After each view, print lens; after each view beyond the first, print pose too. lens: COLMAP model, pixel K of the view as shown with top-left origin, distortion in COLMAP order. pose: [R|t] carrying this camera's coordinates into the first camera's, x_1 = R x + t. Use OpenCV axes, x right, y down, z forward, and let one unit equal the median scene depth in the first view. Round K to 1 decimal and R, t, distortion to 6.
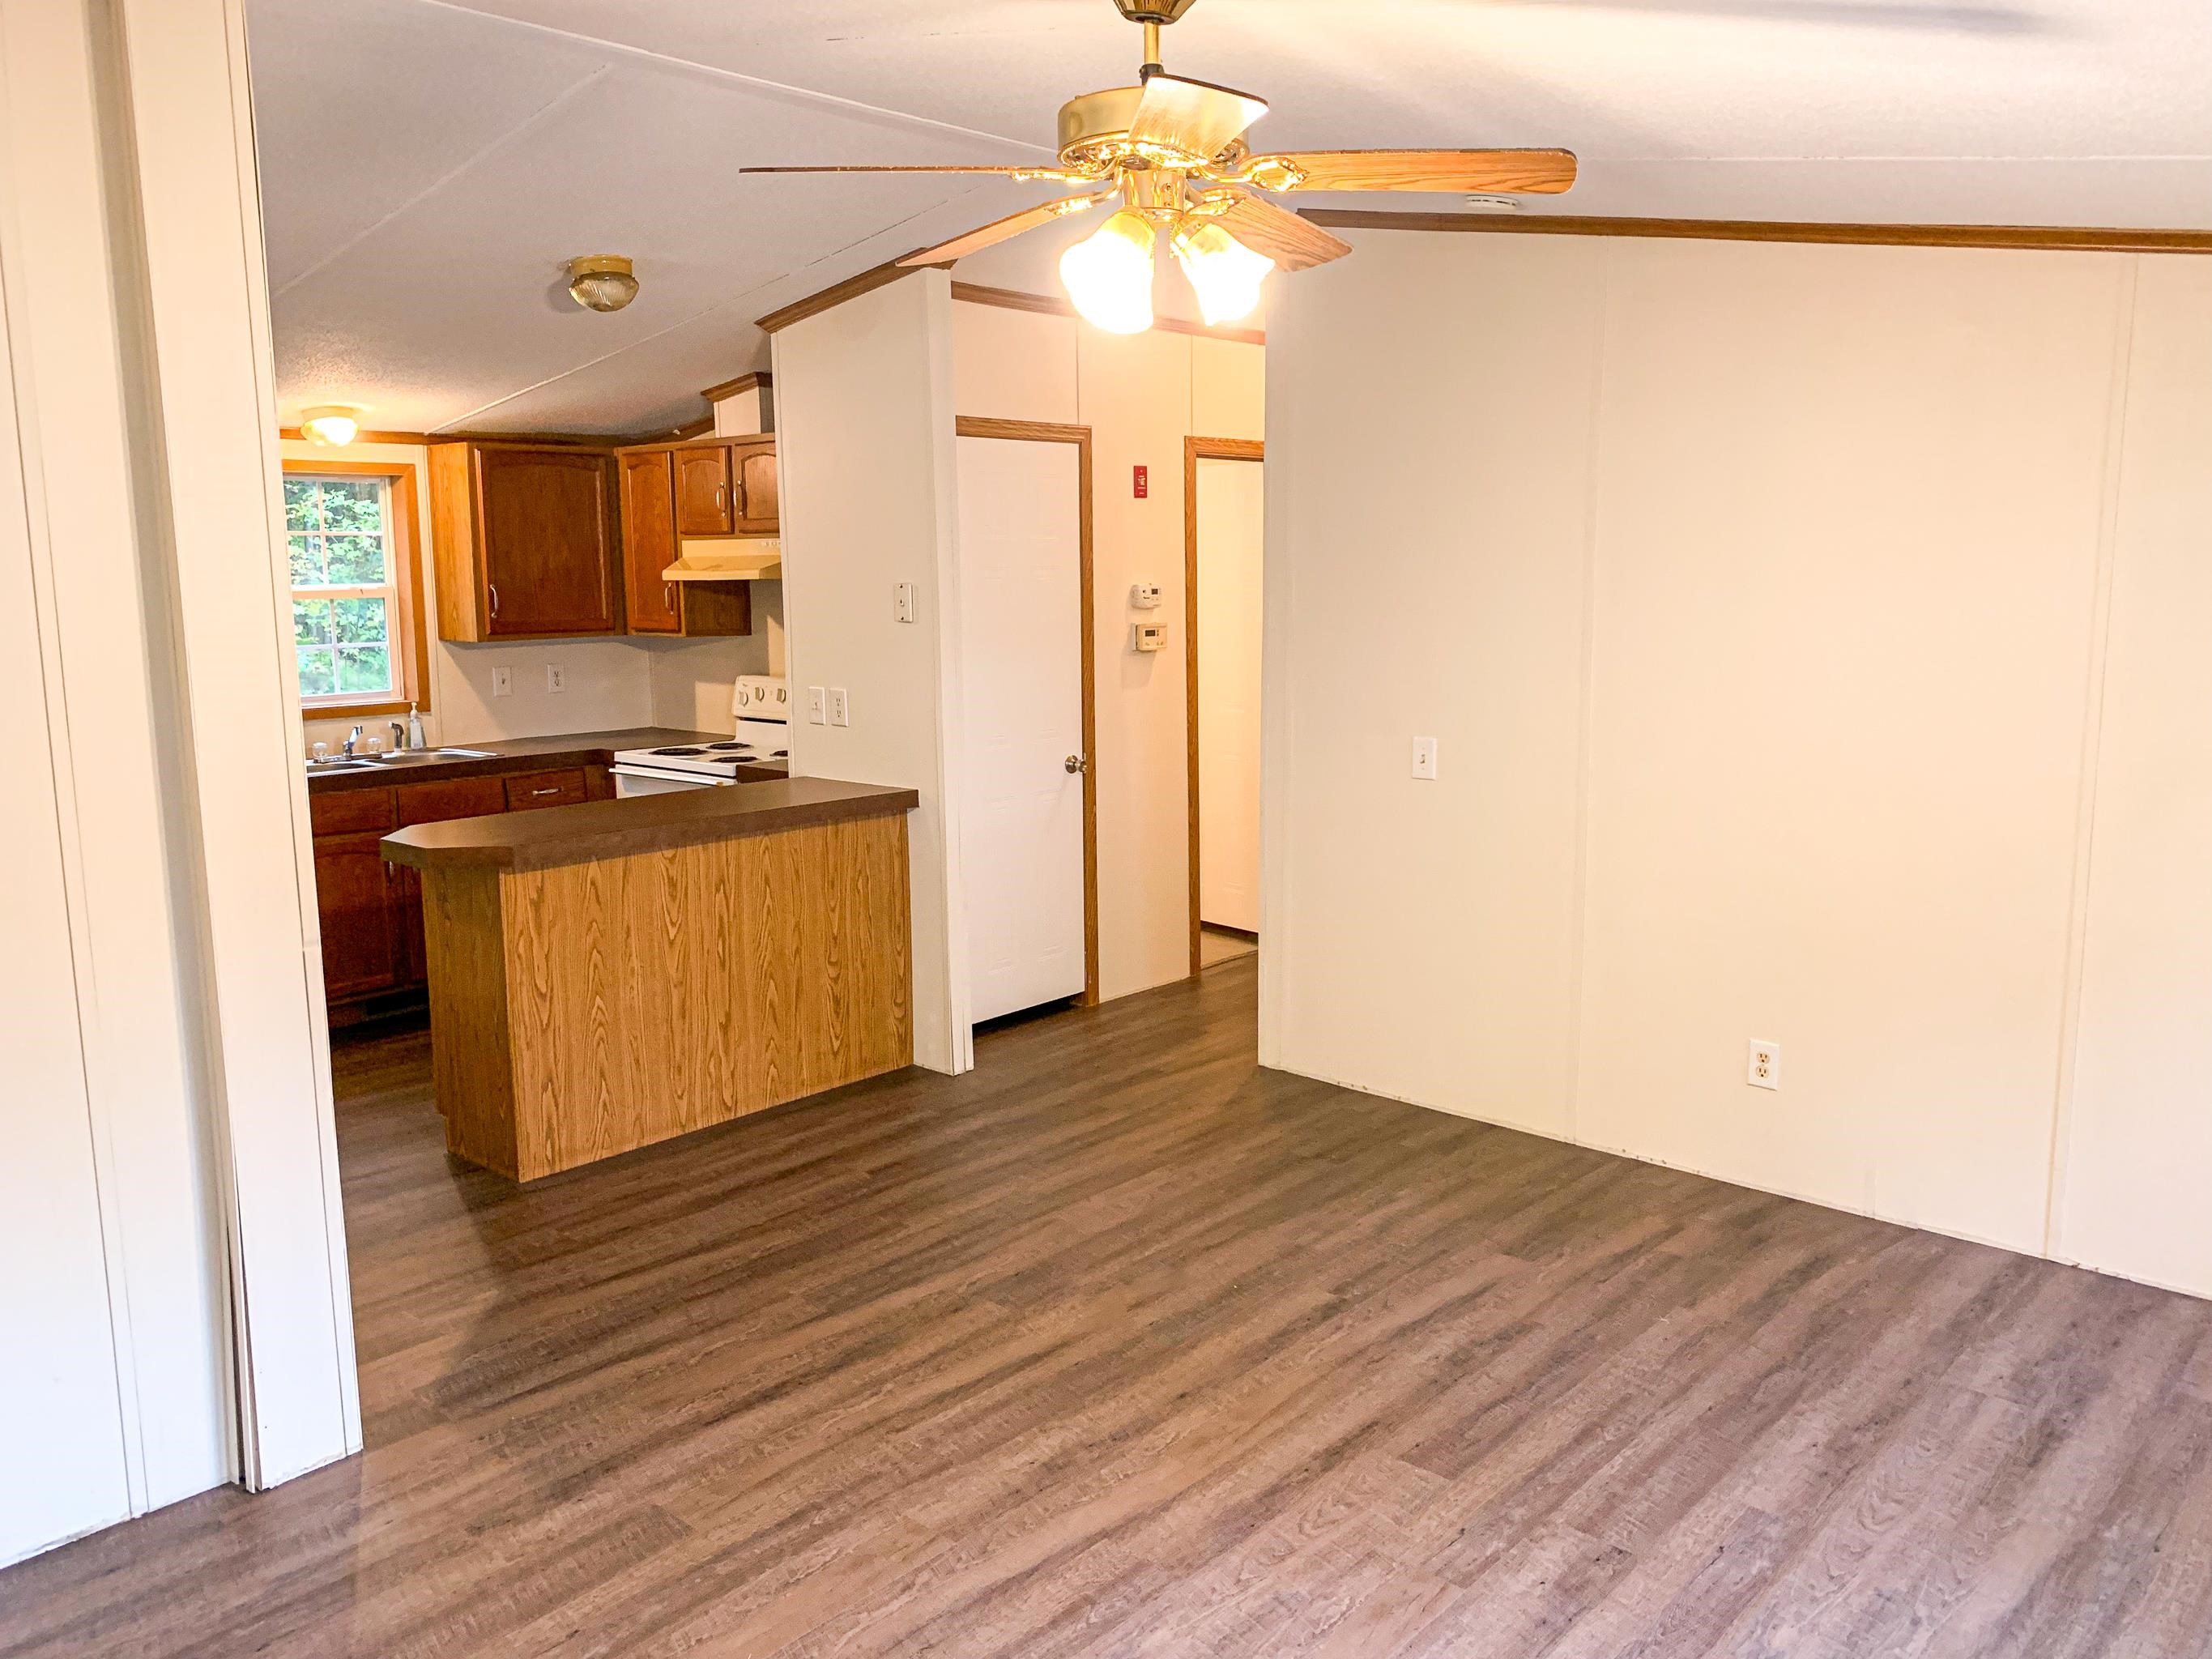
lens RADIAL K [[1691.4, 0, 1096.2], [0, 1691.4, 829.0], [0, 0, 1]] dist [0.016484, -0.012488]
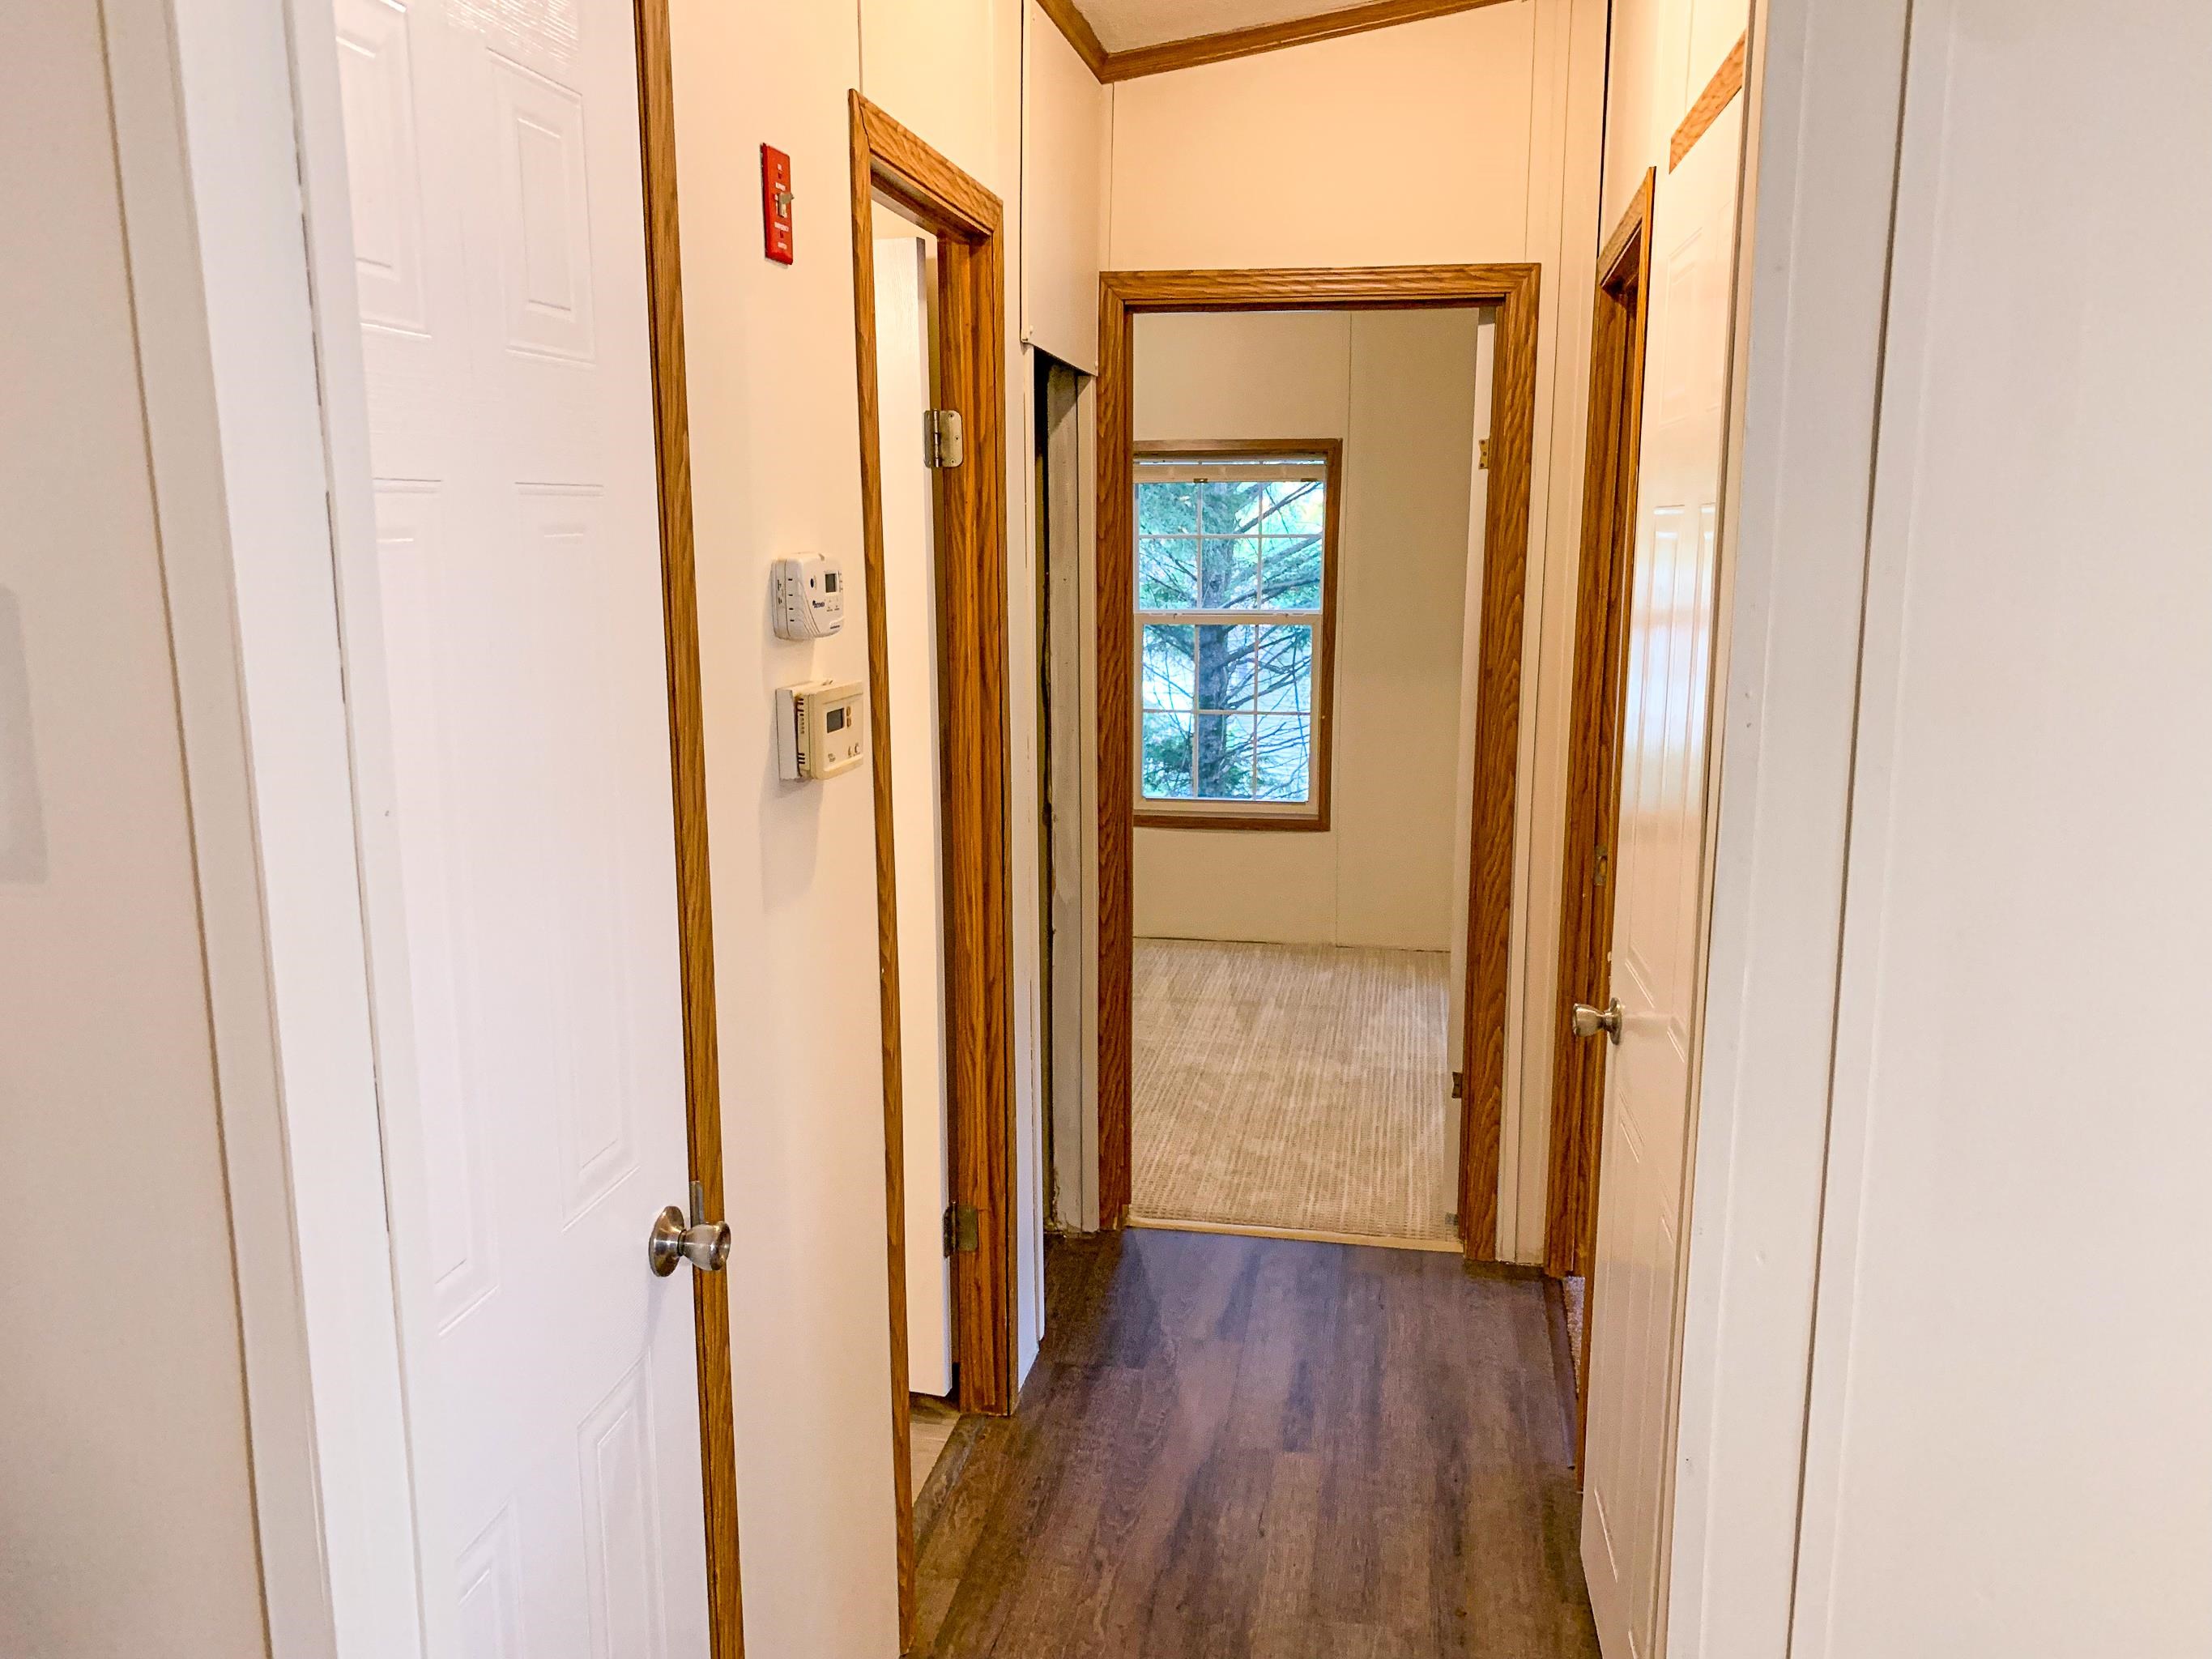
lens RADIAL K [[1691.4, 0, 1106.2], [0, 1691.4, 817.8], [0, 0, 1]] dist [0.016484, -0.012488]
pose [[0.850316, -0.076471, 0.520687, -0.116379], [0.070612, 0.997019, 0.031113, -0.141726], [-0.521514, 0.010311, 0.853181, 0.973833]]
